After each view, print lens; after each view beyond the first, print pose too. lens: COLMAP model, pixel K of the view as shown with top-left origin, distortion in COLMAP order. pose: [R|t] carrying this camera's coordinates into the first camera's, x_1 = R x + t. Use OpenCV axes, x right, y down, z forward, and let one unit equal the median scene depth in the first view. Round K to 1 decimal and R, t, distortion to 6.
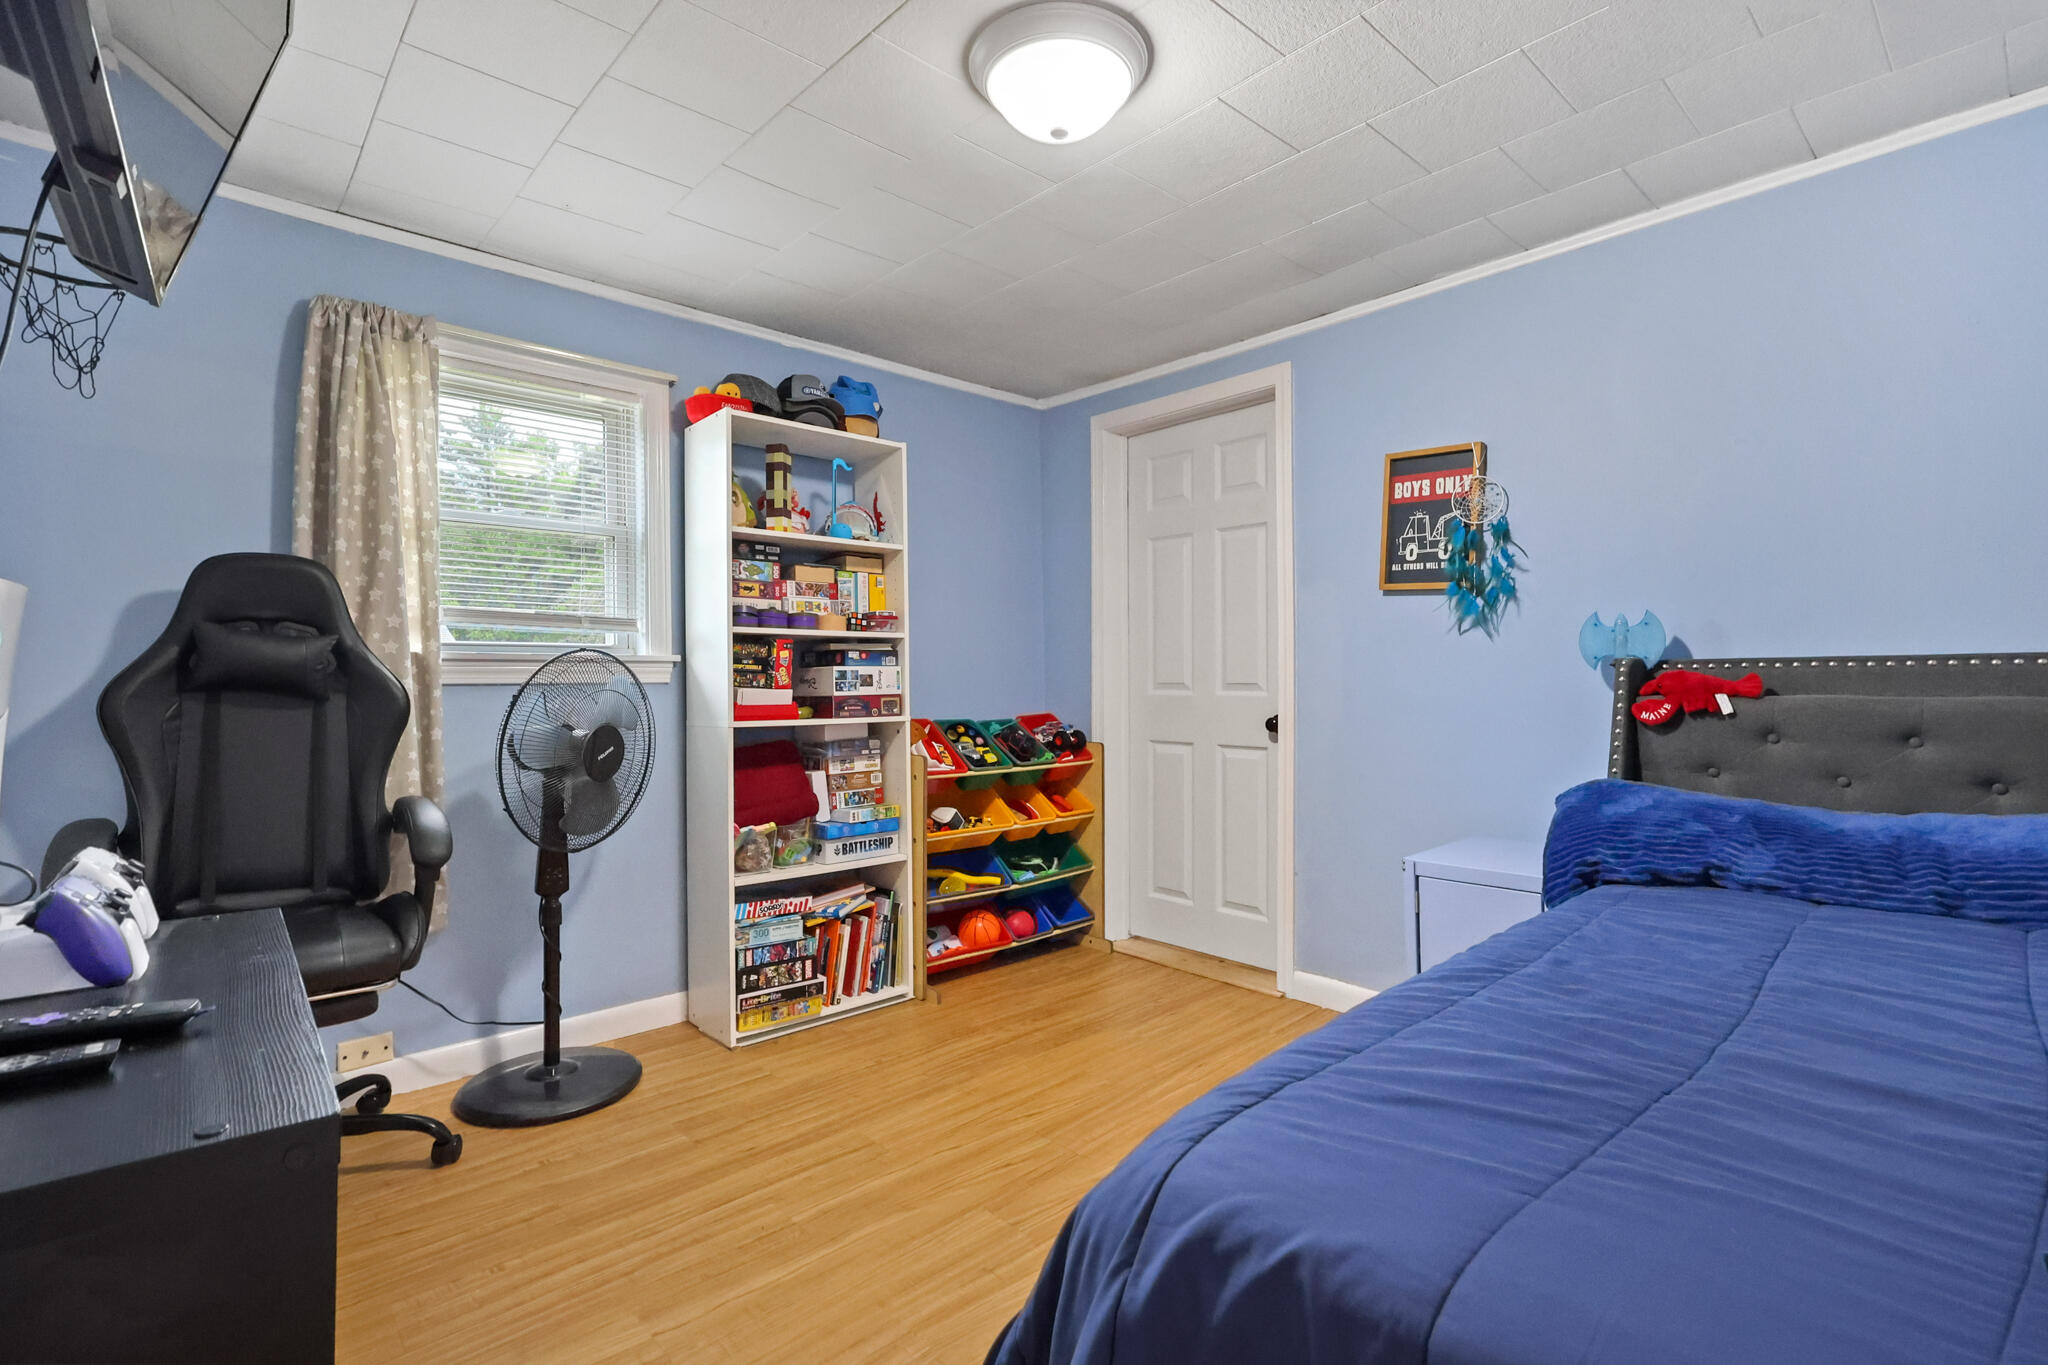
lens RADIAL K [[961.0, 0, 1028.3], [0, 961.0, 674.9], [0, 0, 1]] dist [-0.001027, 0.000027]
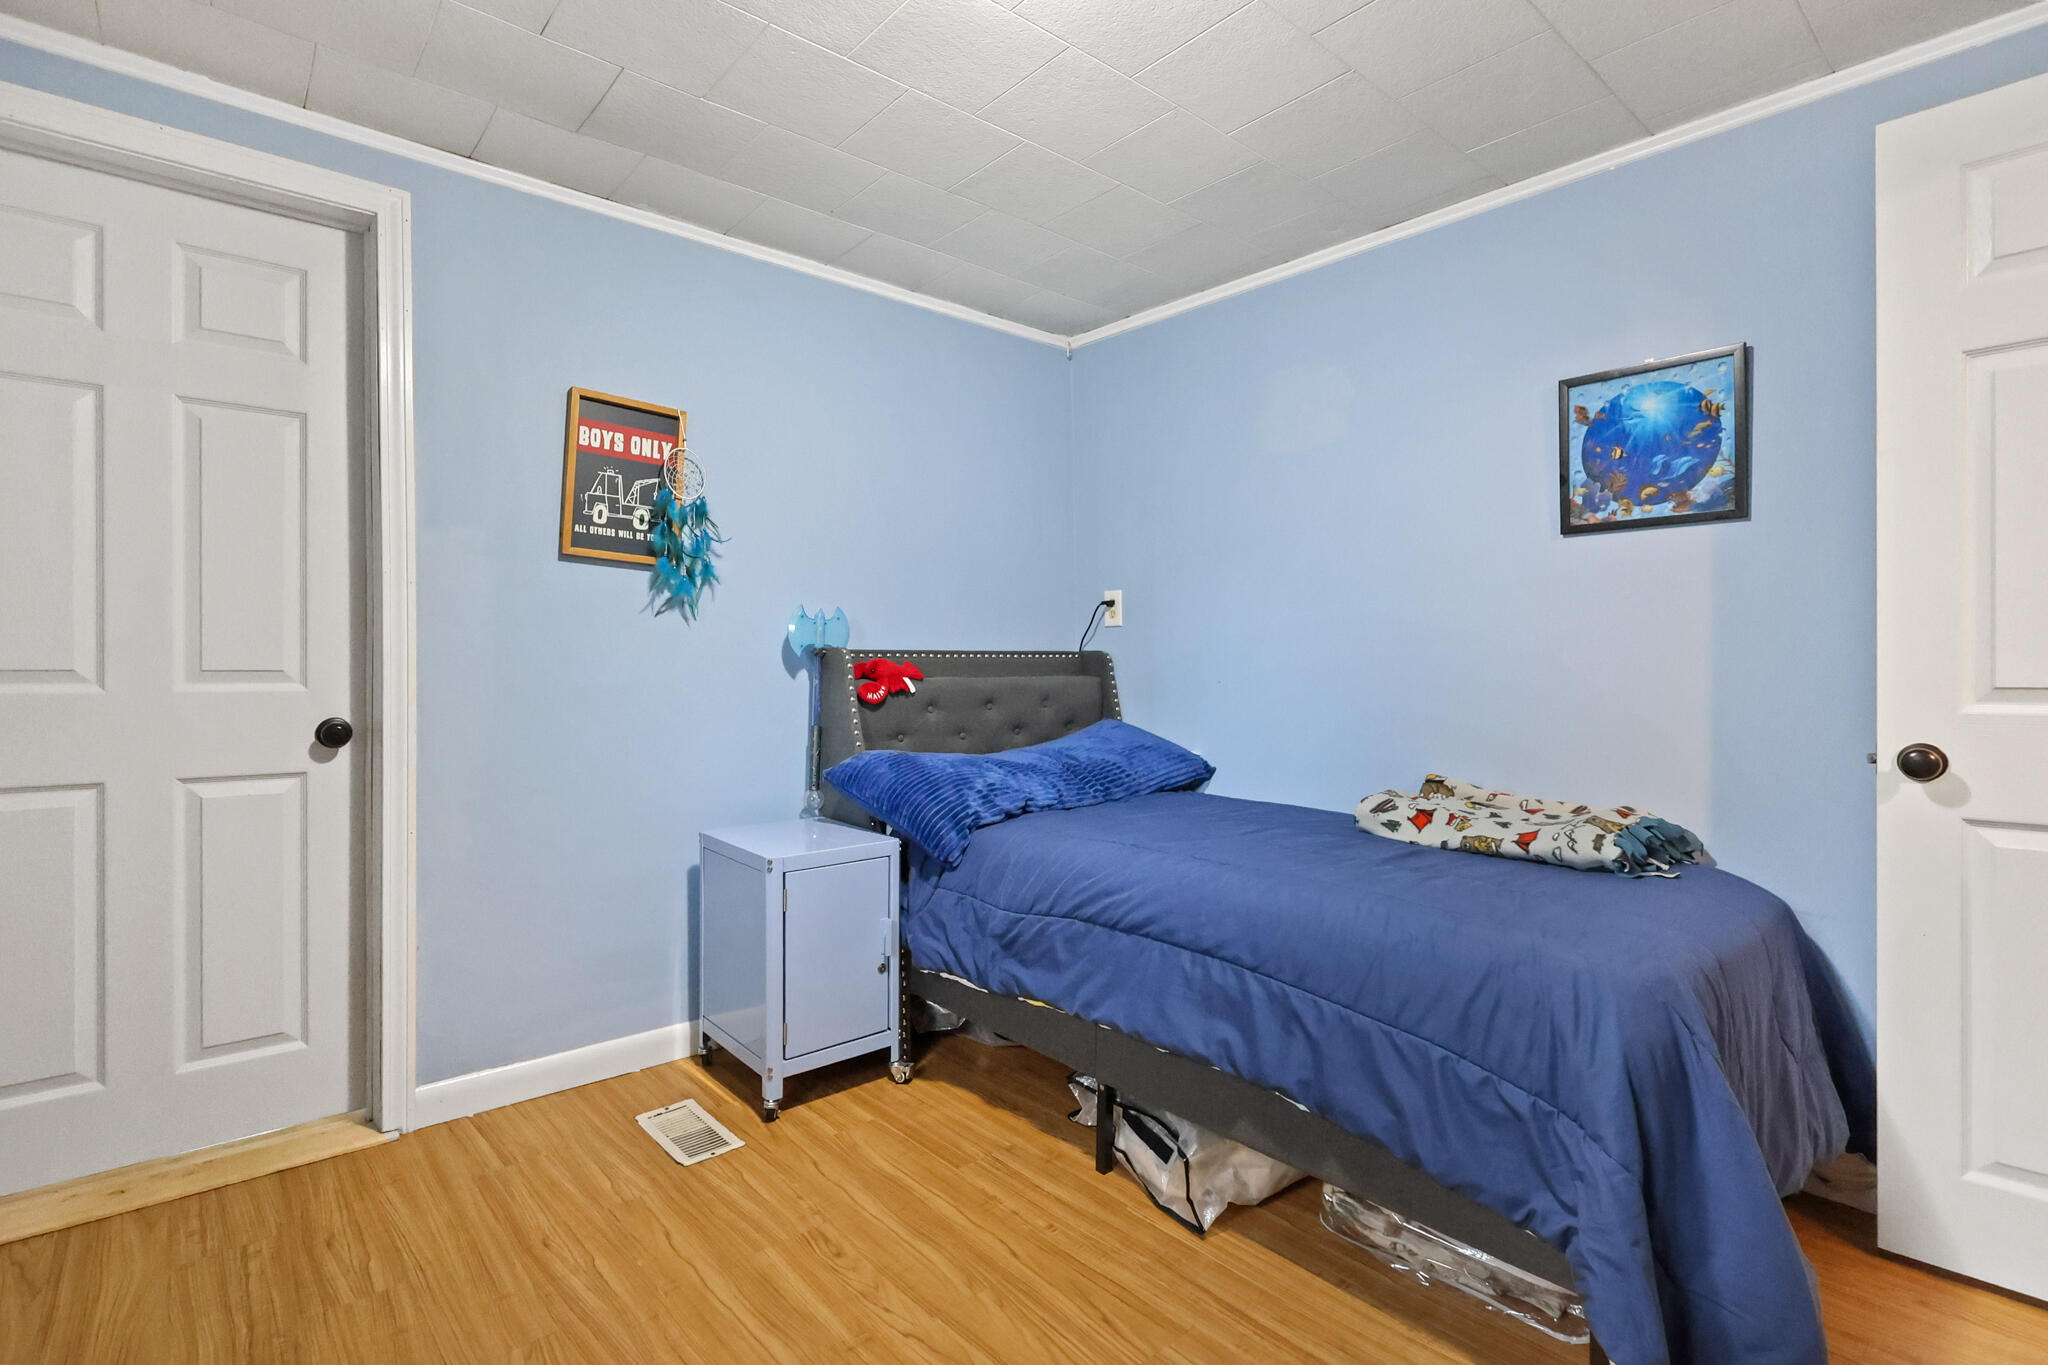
lens RADIAL K [[961.0, 0, 1027.9], [0, 961.0, 679.5], [0, 0, 1]] dist [-0.001027, 0.000027]
pose [[0.032961, -0.013682, 0.999363, -0.440468], [-0.008465, 0.999867, 0.013968, 0.002482], [-0.999421, -0.008920, 0.032841, 0.607358]]
